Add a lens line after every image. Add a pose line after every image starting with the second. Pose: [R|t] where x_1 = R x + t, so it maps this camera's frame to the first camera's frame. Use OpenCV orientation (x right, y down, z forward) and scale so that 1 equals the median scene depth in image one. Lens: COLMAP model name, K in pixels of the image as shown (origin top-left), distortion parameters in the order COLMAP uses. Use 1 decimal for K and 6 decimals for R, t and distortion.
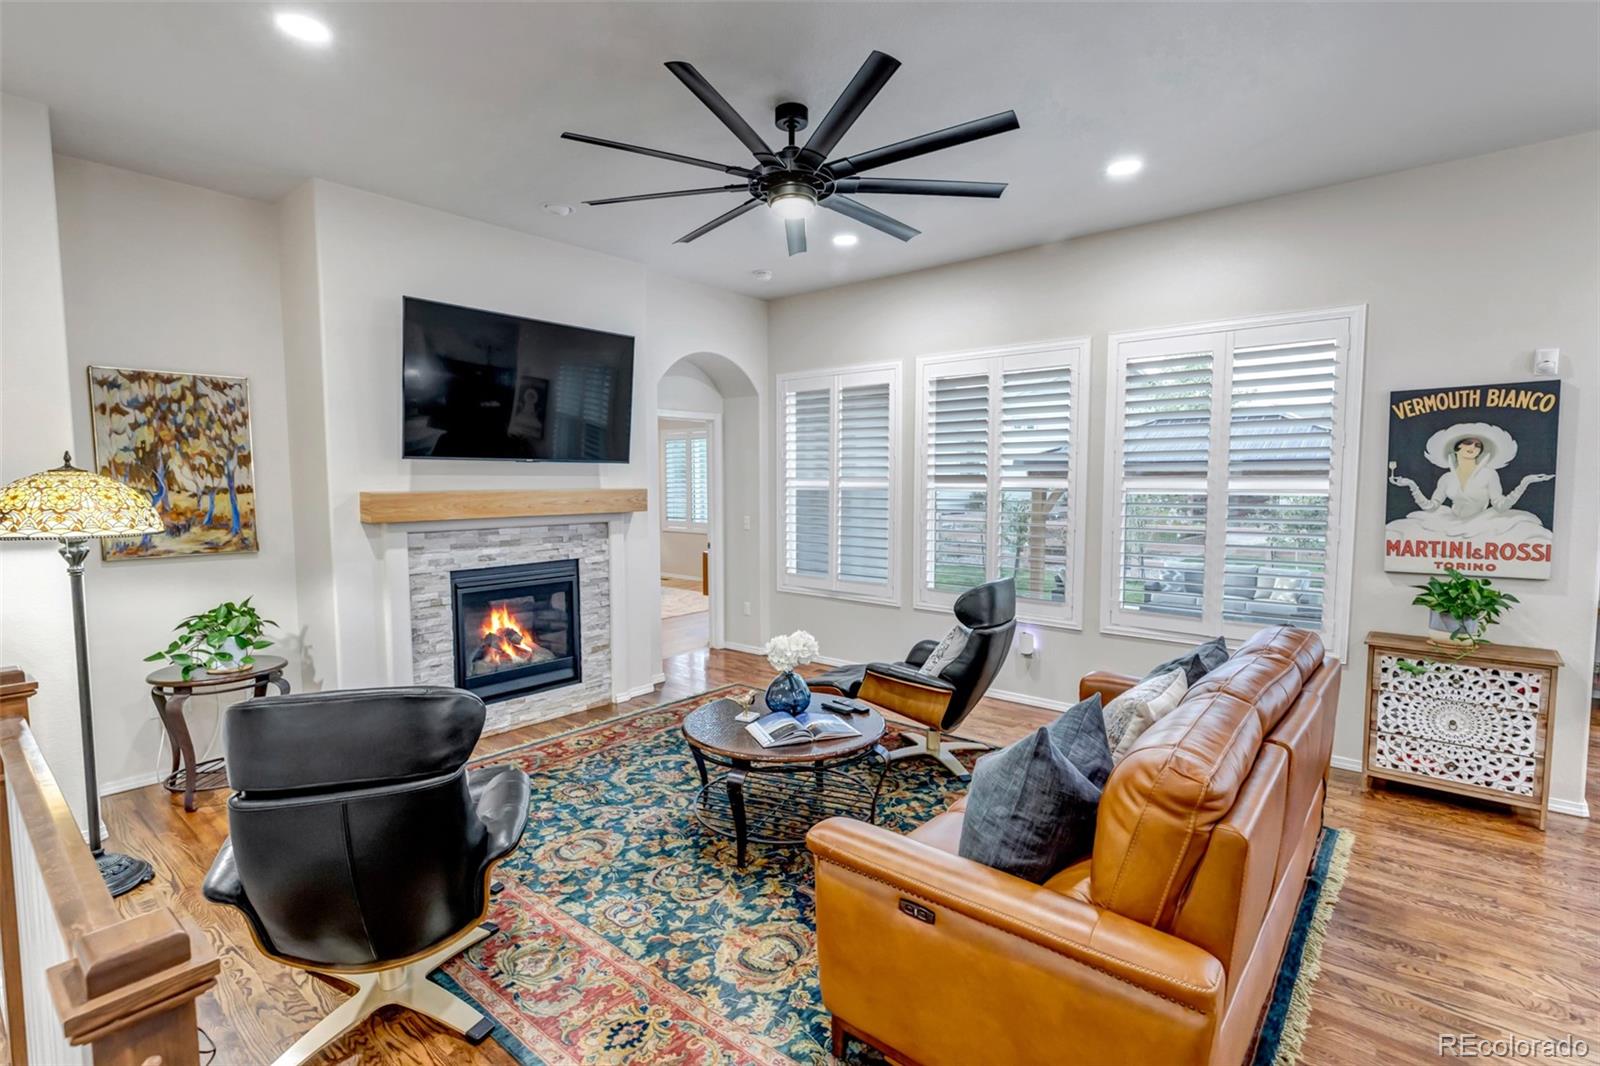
lens RADIAL K [[755.9, 0, 795.0], [0, 755.9, 534.7], [0, 0, 1]] dist [0.004656, -0.000066]
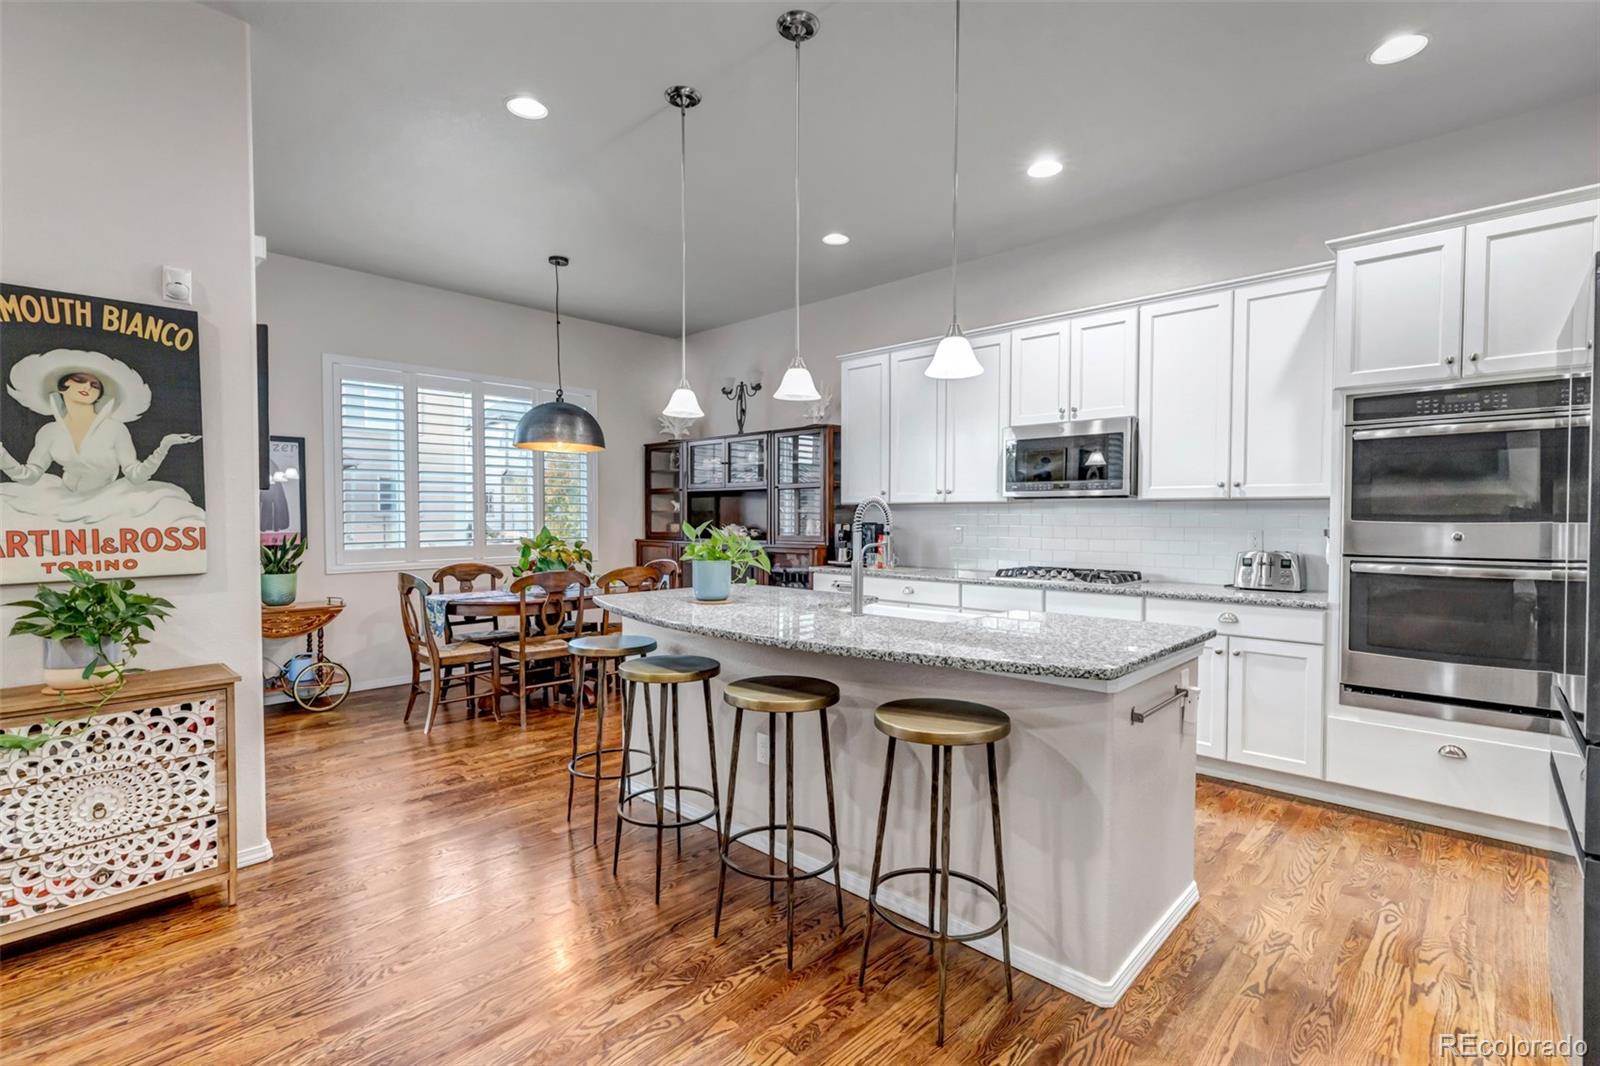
lens RADIAL K [[739.4, 0, 798.2], [0, 739.4, 534.2], [0, 0, 1]] dist [0.001968, 0.000062]
pose [[0.048805, -0.022942, 0.998545, 0.275106], [0.075782, 0.996940, 0.019201, 0.050405], [-0.995929, 0.074735, 0.050395, 0.361332]]
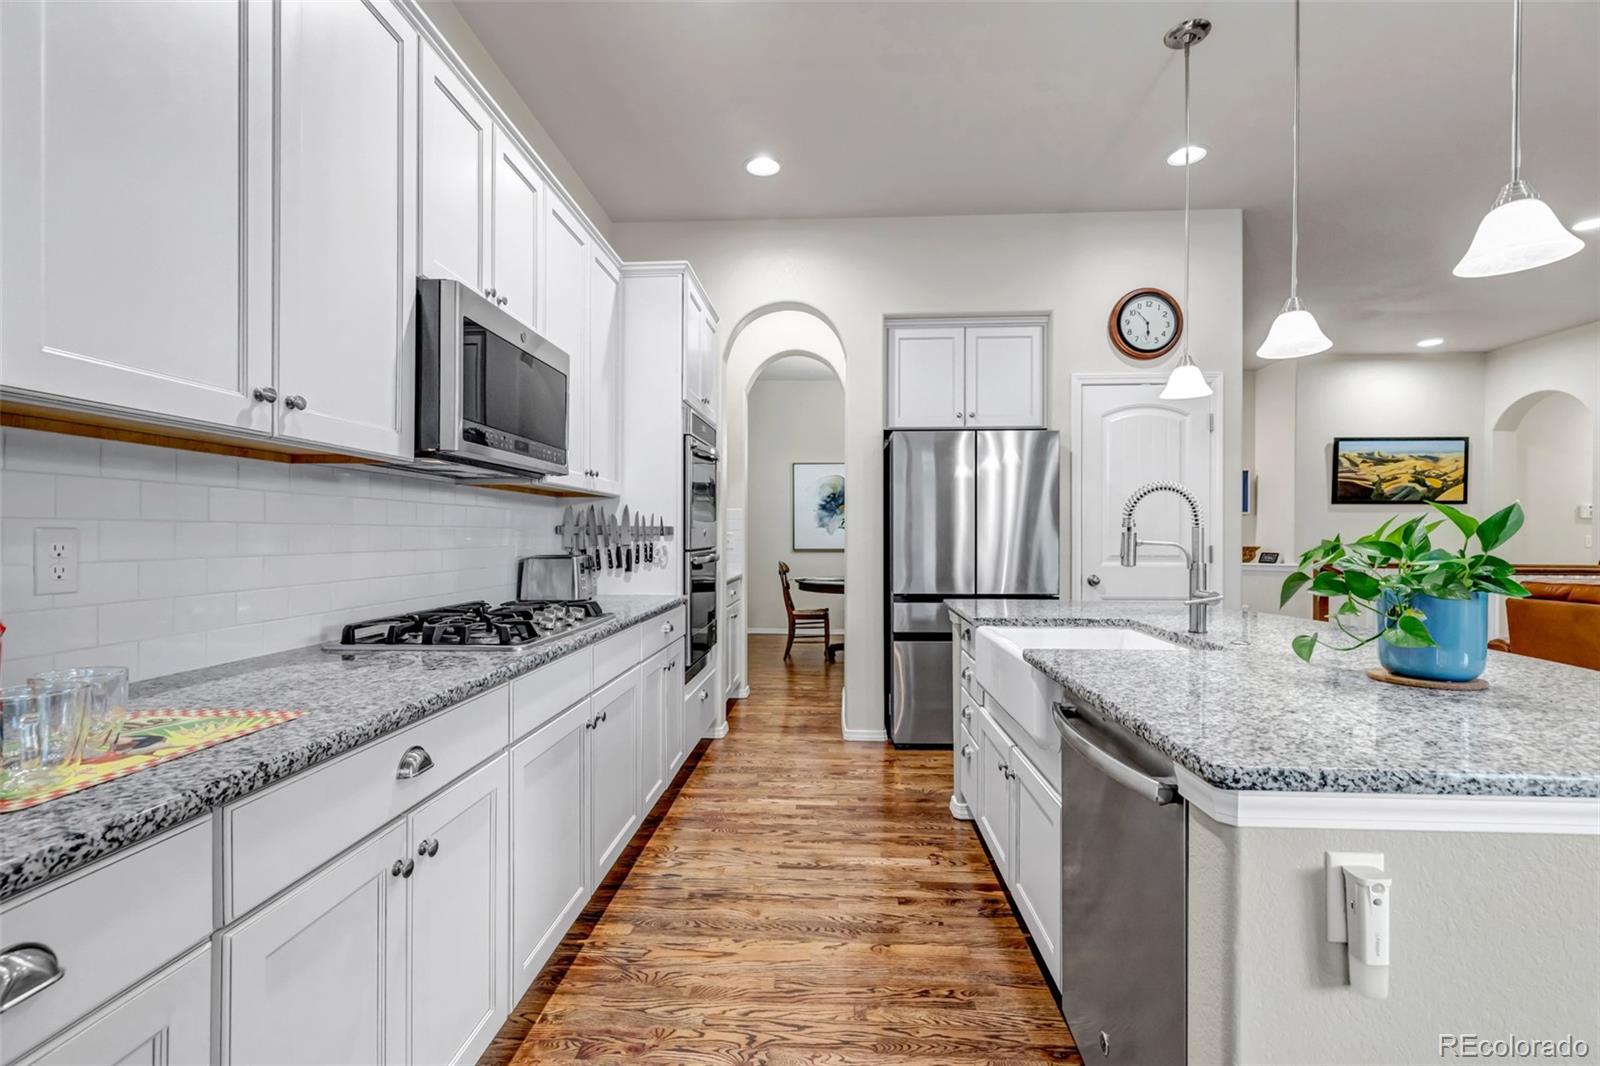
lens RADIAL K [[732.2, 0, 797.8], [0, 732.2, 534.8], [0, 0, 1]] dist [0.003522, 0.001061]
pose [[-0.794511, -0.000061, -0.607250, 1.715447], [-0.047807, 0.996902, 0.062449, 0.052756], [0.605366, 0.078647, -0.792052, 0.624079]]
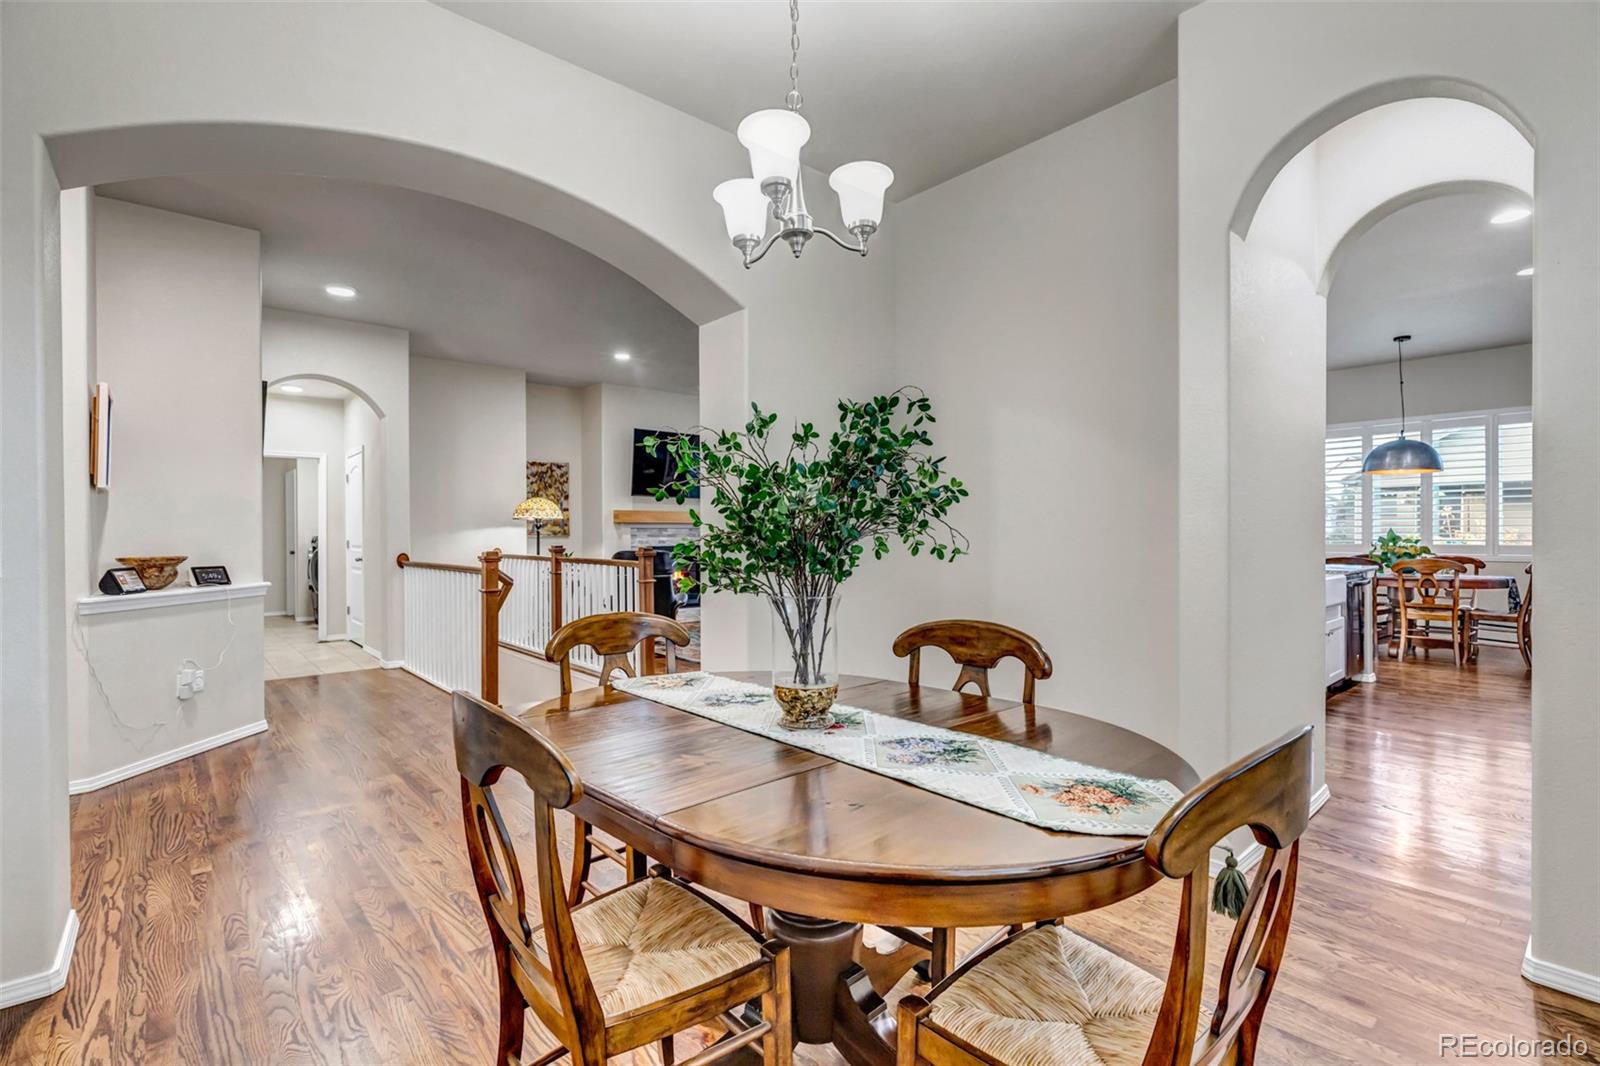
lens RADIAL K [[739.4, 0, 798.2], [0, 739.4, 534.2], [0, 0, 1]] dist [0.001968, 0.000062]
pose [[0.989737, -0.001693, -0.142894, 0.367396], [-0.008270, 0.997576, -0.069099, 0.197427], [0.142664, 0.069571, 0.987323, -1.352441]]
